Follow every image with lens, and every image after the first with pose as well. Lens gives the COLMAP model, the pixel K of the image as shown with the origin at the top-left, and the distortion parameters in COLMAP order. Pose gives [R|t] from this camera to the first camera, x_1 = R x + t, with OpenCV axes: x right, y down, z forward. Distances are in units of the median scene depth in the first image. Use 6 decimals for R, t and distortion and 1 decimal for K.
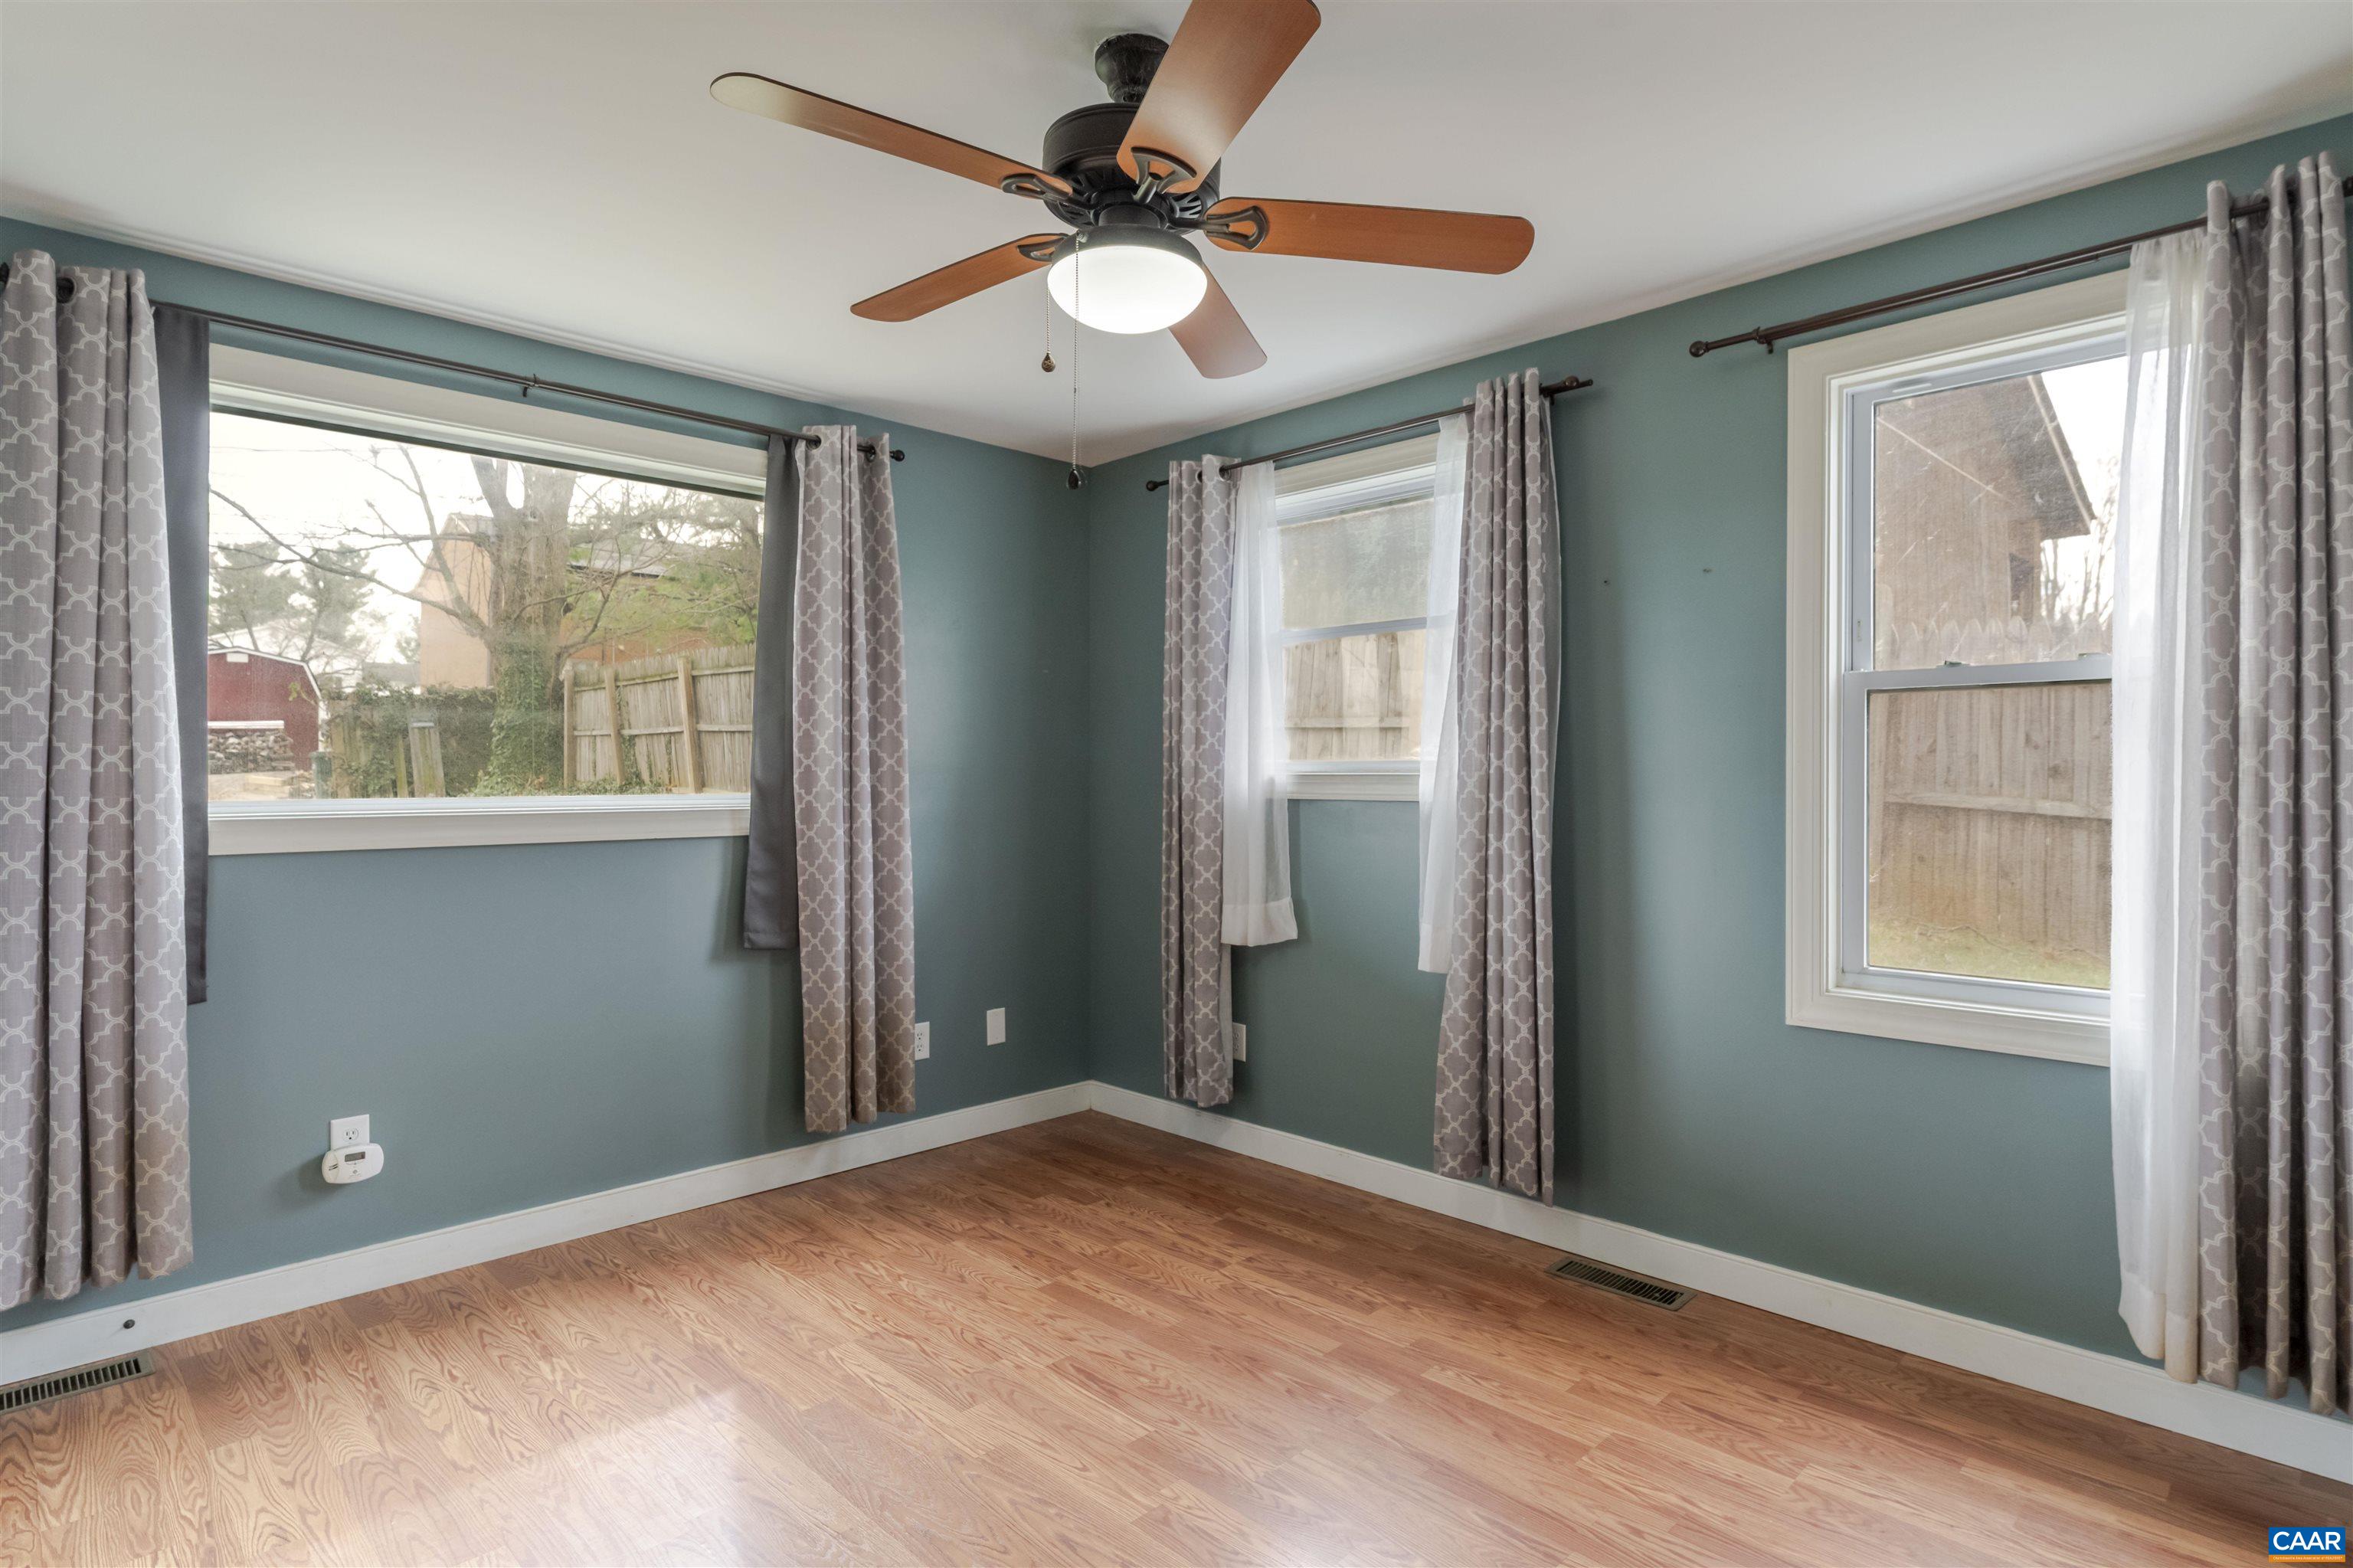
lens RADIAL K [[1220.1, 0, 1189.3], [0, 1220.1, 784.9], [0, 0, 1]] dist [0.006801, 0.000039]
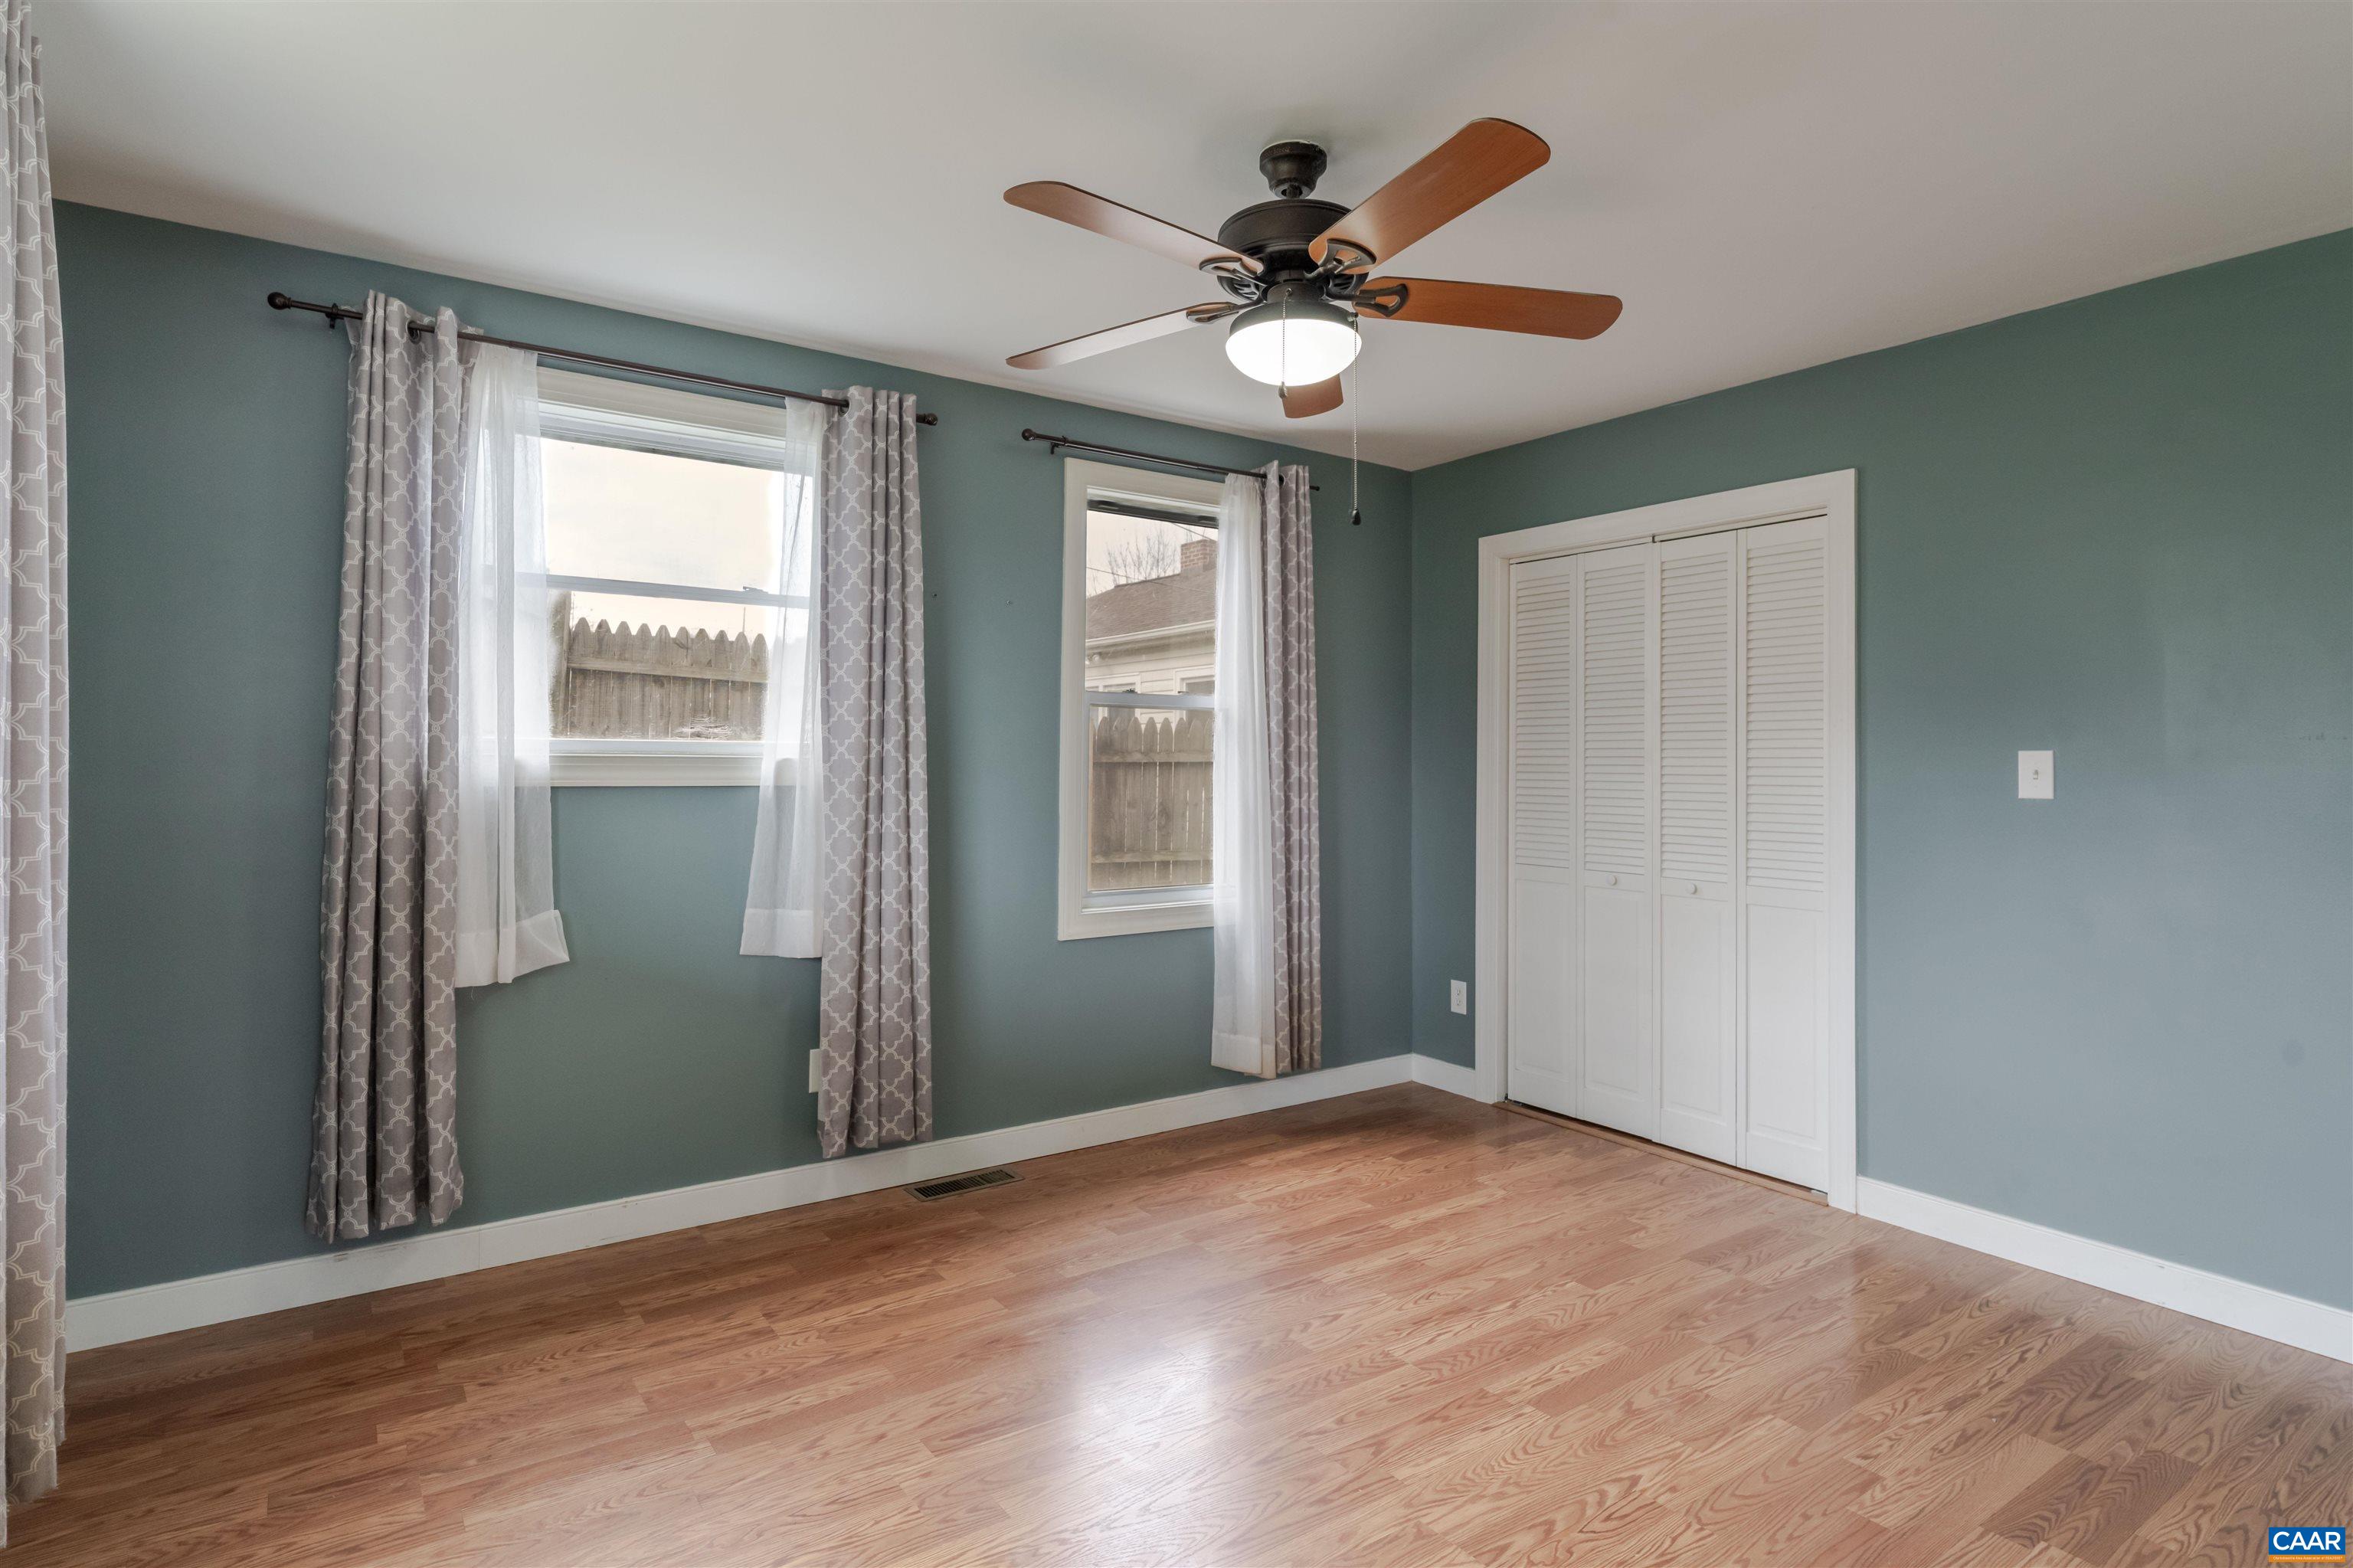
lens RADIAL K [[1220.1, 0, 1170.6], [0, 1220.1, 745.3], [0, 0, 1]] dist [0.006801, 0.000039]
pose [[0.176409, 0.016031, 0.984186, -0.749960], [-0.000452, 0.999869, -0.016206, -0.002770], [-0.984317, 0.002414, 0.176393, 0.555060]]
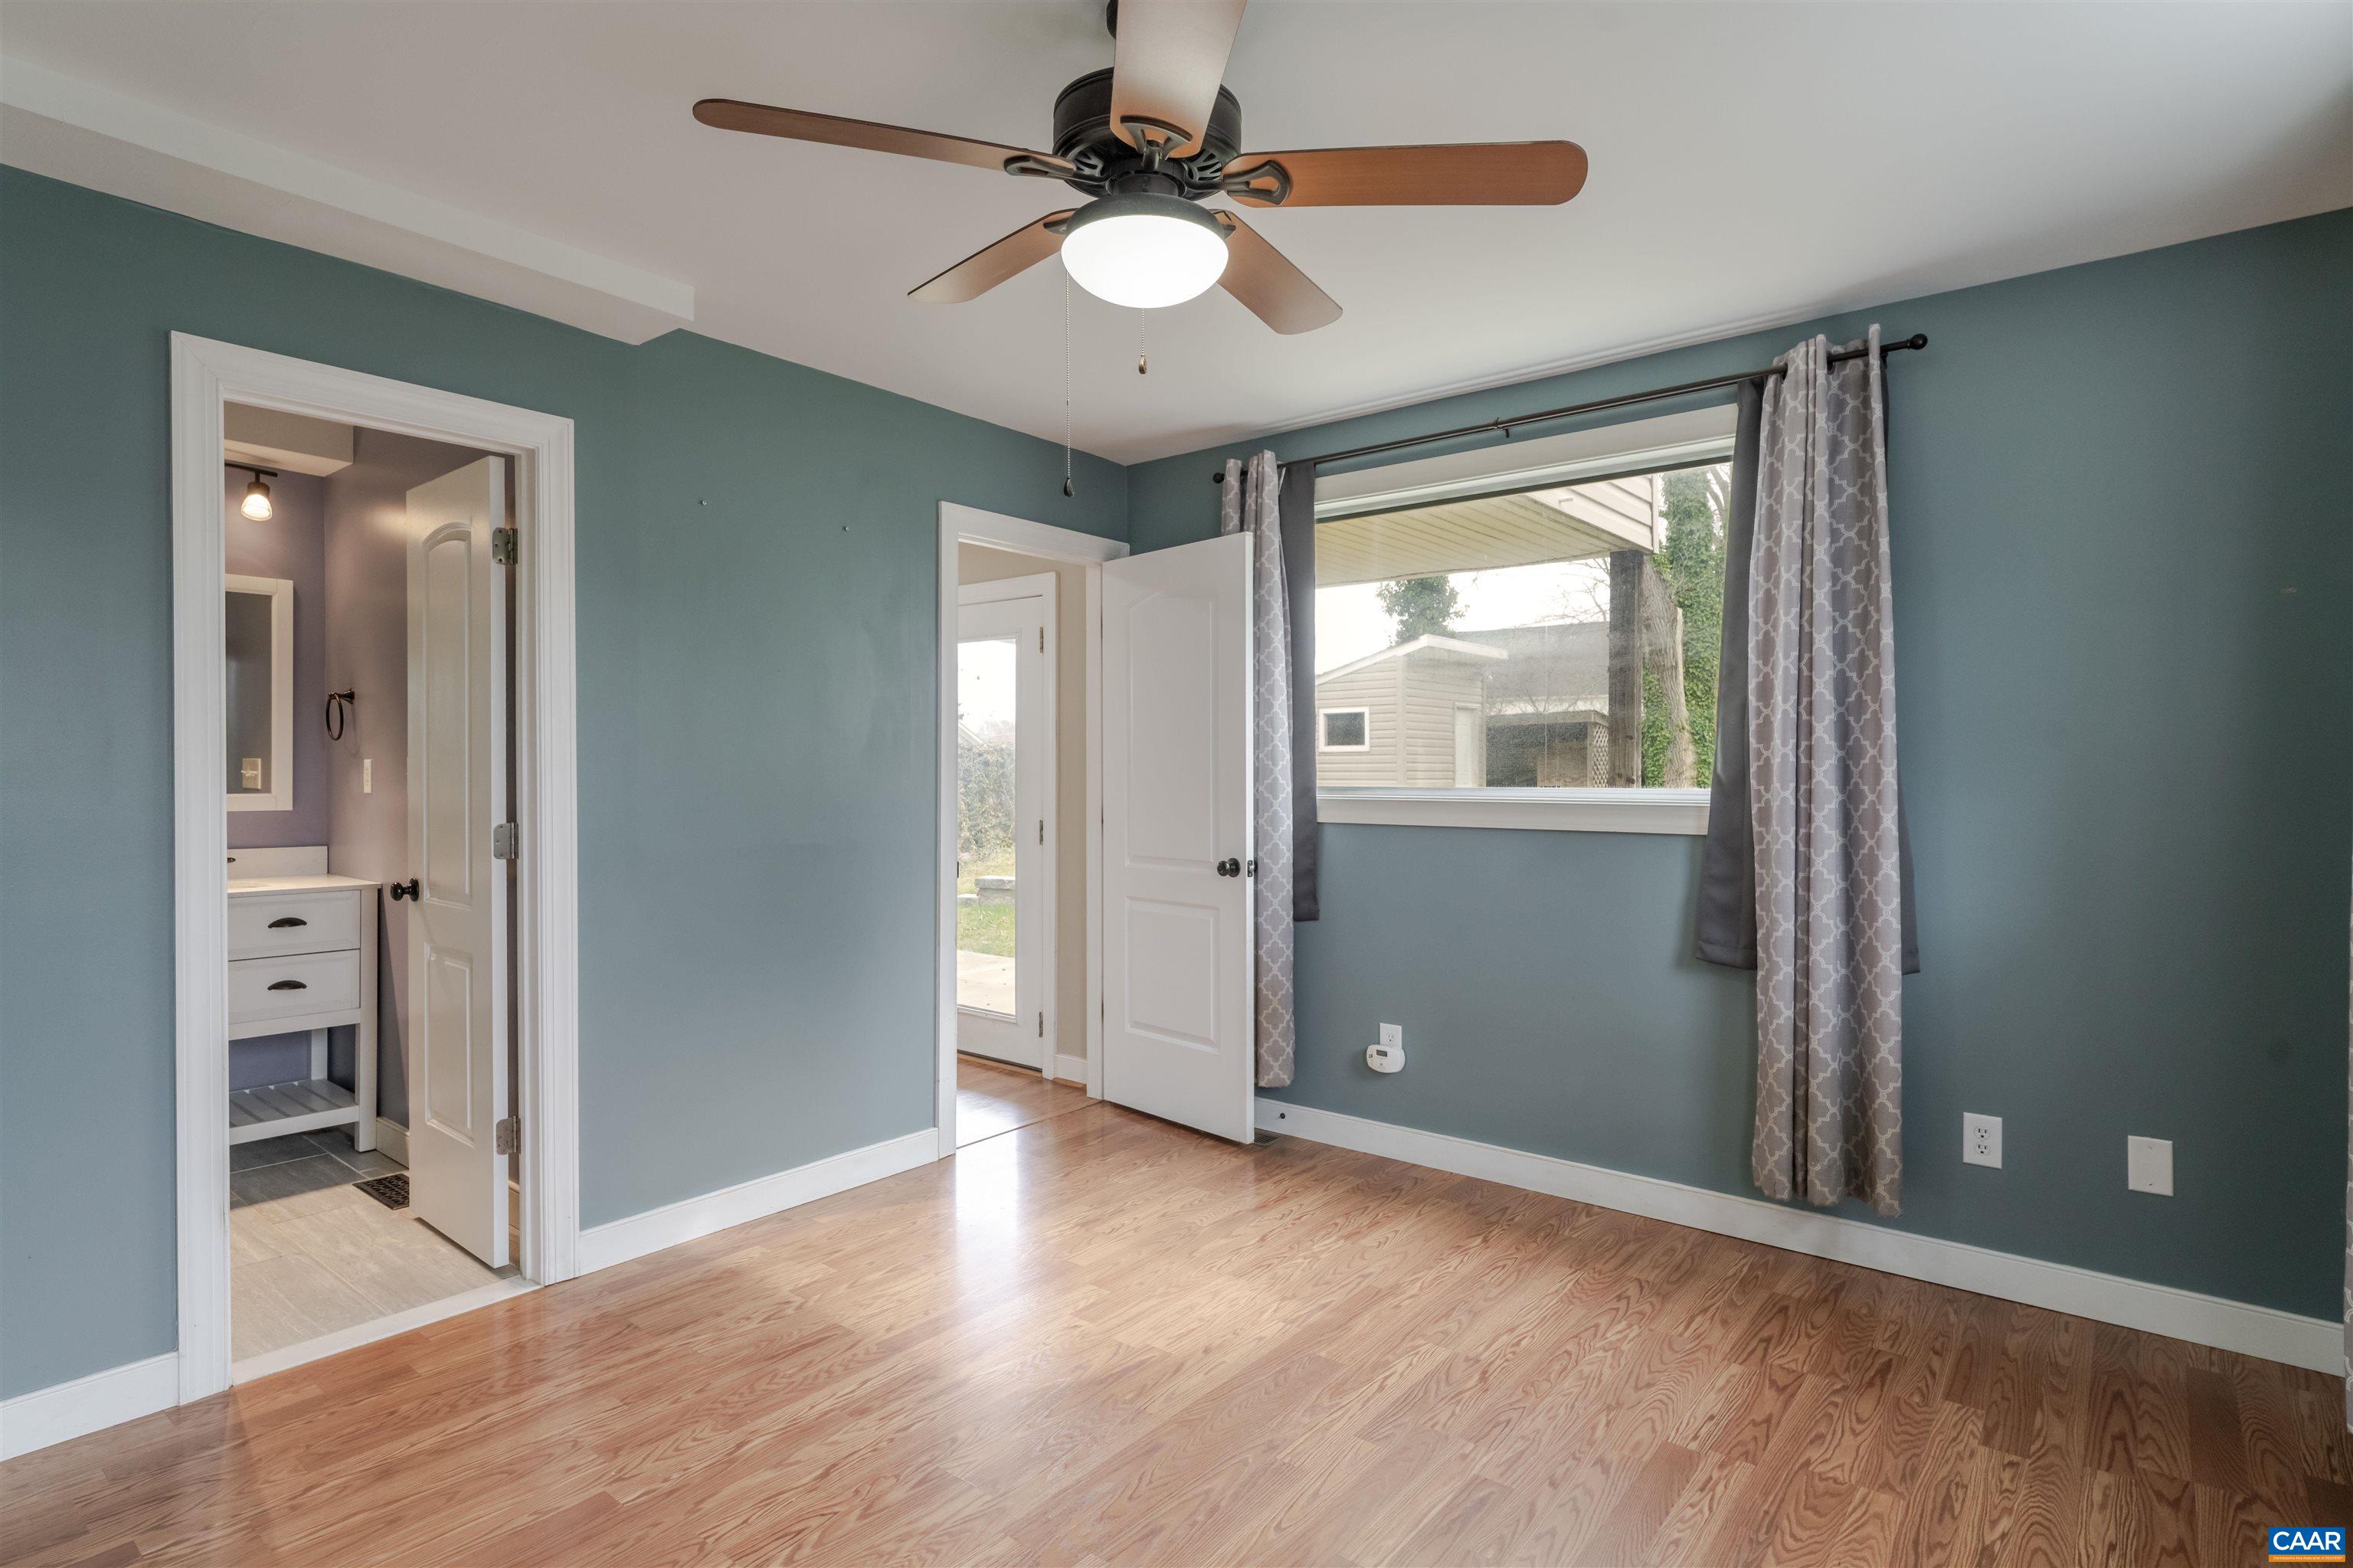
lens RADIAL K [[1220.1, 0, 1187.9], [0, 1220.1, 786.2], [0, 0, 1]] dist [0.006801, 0.000039]
pose [[0.111492, 0.013638, -0.993672, 0.550885], [-0.011403, 0.999858, 0.012443, -0.002378], [0.993700, 0.009943, 0.111631, 0.567901]]
